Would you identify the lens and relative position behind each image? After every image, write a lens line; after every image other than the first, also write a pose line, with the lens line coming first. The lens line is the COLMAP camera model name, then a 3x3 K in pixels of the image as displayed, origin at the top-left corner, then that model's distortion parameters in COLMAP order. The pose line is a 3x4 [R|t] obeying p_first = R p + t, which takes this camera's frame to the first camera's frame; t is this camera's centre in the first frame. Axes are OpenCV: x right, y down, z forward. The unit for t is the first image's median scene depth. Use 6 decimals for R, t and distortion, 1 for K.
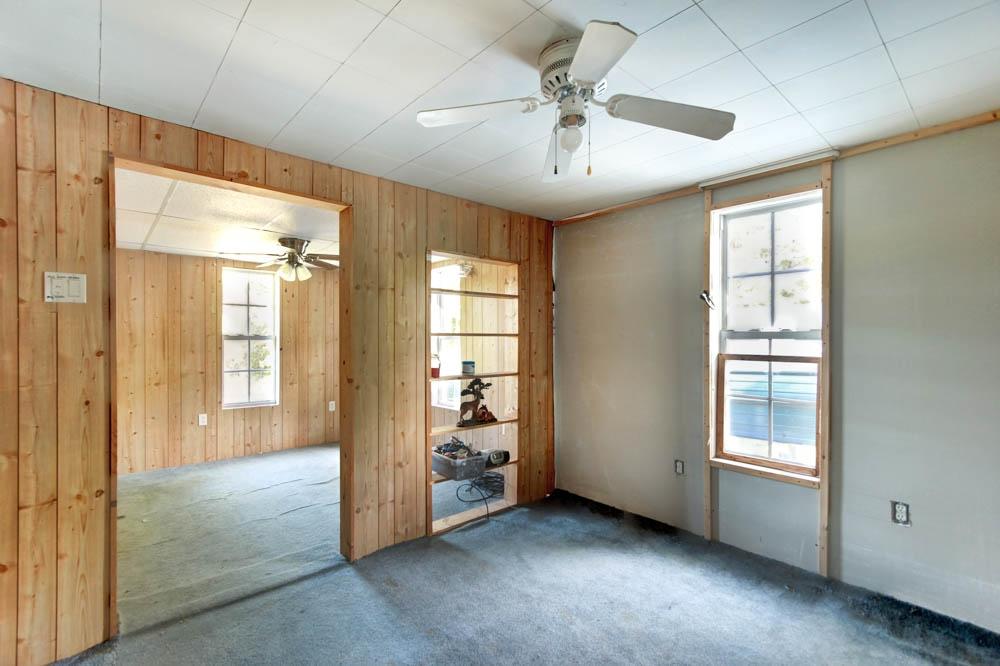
lens RADIAL K [[454.5, 0, 496.3], [0, 454.5, 335.1], [0, 0, 1]] dist [0.008796, -0.003048]
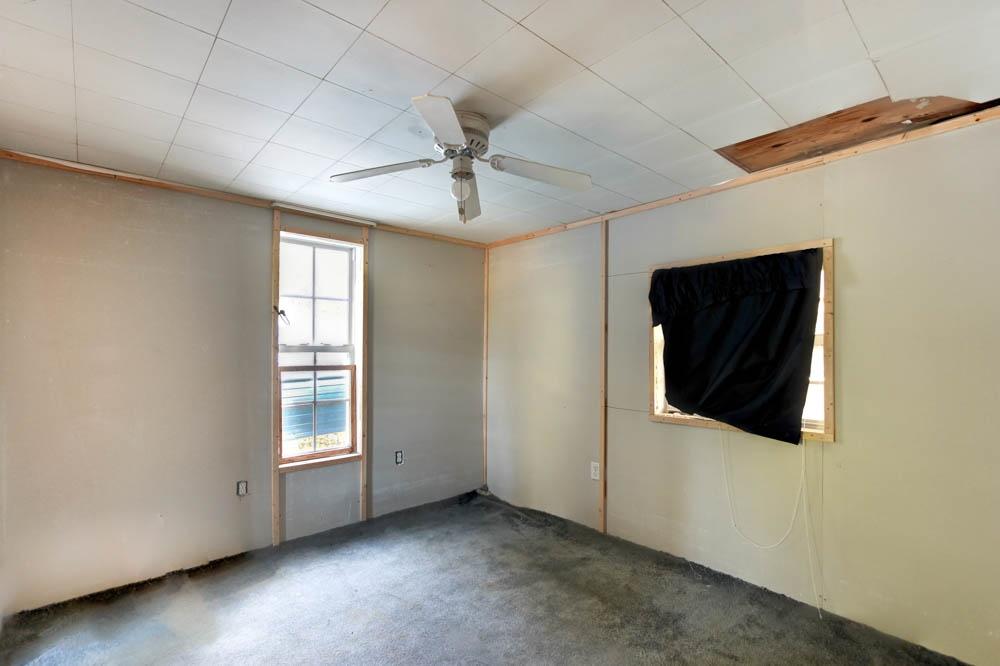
lens RADIAL K [[454.5, 0, 498.4], [0, 454.5, 342.0], [0, 0, 1]] dist [0.008796, -0.003048]
pose [[0.002029, 0.005184, 0.999985, -0.602766], [-0.006682, 0.999964, -0.005170, -0.014797], [-0.999976, -0.006672, 0.002064, 0.511302]]
